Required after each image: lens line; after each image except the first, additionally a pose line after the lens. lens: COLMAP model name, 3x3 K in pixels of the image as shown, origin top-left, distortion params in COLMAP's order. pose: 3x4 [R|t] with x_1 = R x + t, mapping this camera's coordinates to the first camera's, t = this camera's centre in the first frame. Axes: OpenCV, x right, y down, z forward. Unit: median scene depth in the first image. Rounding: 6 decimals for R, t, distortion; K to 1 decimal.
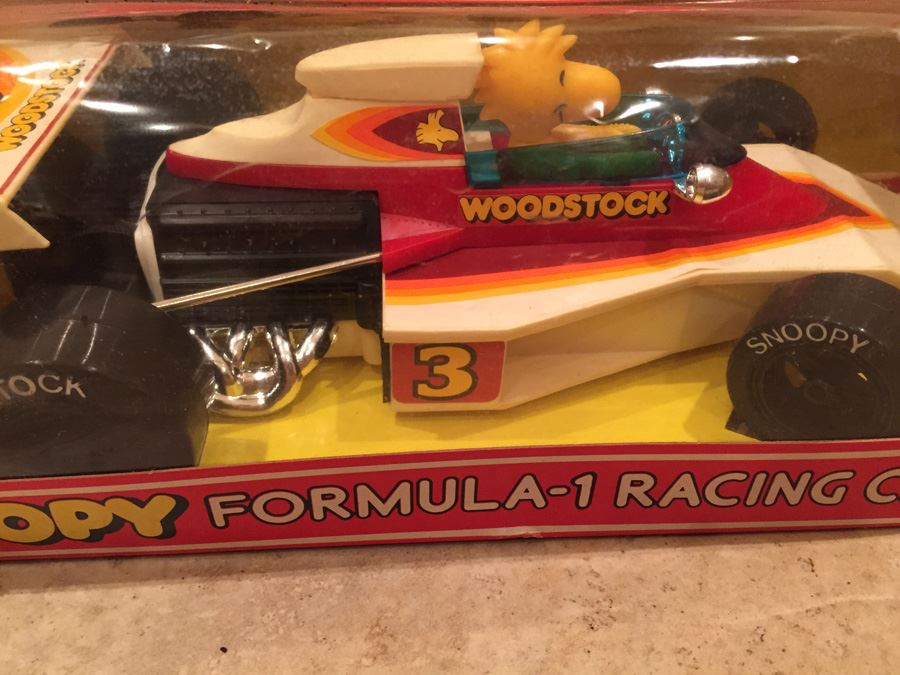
lens RADIAL K [[794.5, 0, 450.0], [0, 794.5, 337.5], [0, 0, 1]] dist [0.085860, -0.154167]
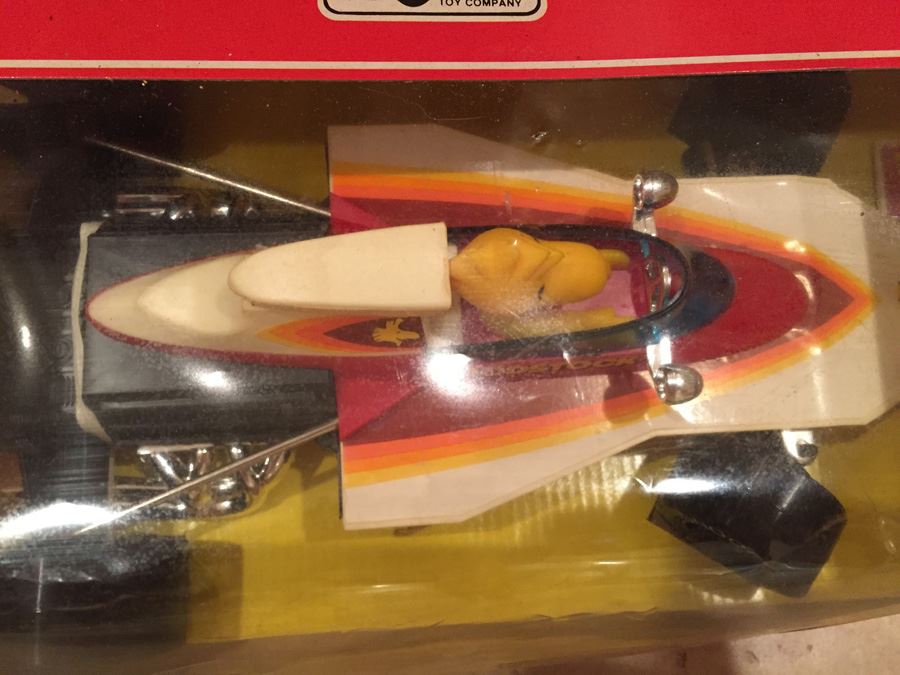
lens RADIAL K [[794.5, 0, 450.0], [0, 794.5, 337.5], [0, 0, 1]] dist [0.085860, -0.154167]
pose [[0.998227, 0.017820, 0.056793, -0.006001], [-0.049085, 0.786152, 0.616081, -0.808619], [-0.033669, -0.617777, 0.785632, 0.293454]]
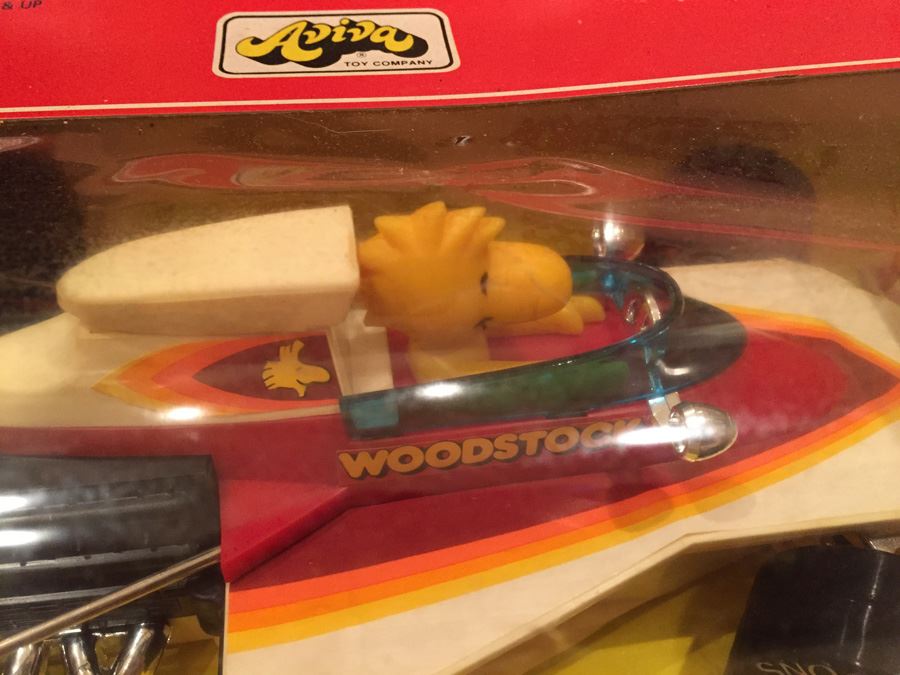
lens RADIAL K [[794.5, 0, 450.0], [0, 794.5, 337.5], [0, 0, 1]] dist [0.085860, -0.154167]
pose [[0.996332, -0.046059, 0.072112, 0.063498], [0.035844, 0.989918, 0.137030, -0.369345], [-0.077696, -0.133942, 0.987939, 0.355951]]
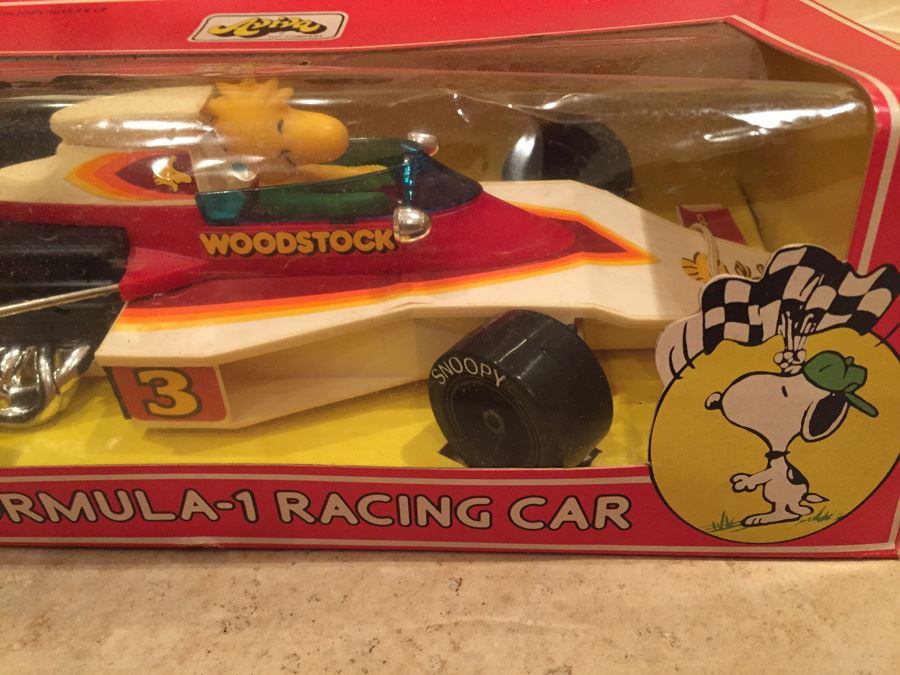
lens RADIAL K [[794.5, 0, 450.0], [0, 794.5, 337.5], [0, 0, 1]] dist [0.085860, -0.154167]
pose [[0.993169, 0.021463, -0.114695, 0.497682], [-0.023298, 0.999621, -0.014683, -0.025415], [0.114337, 0.017255, 0.993292, -0.052574]]
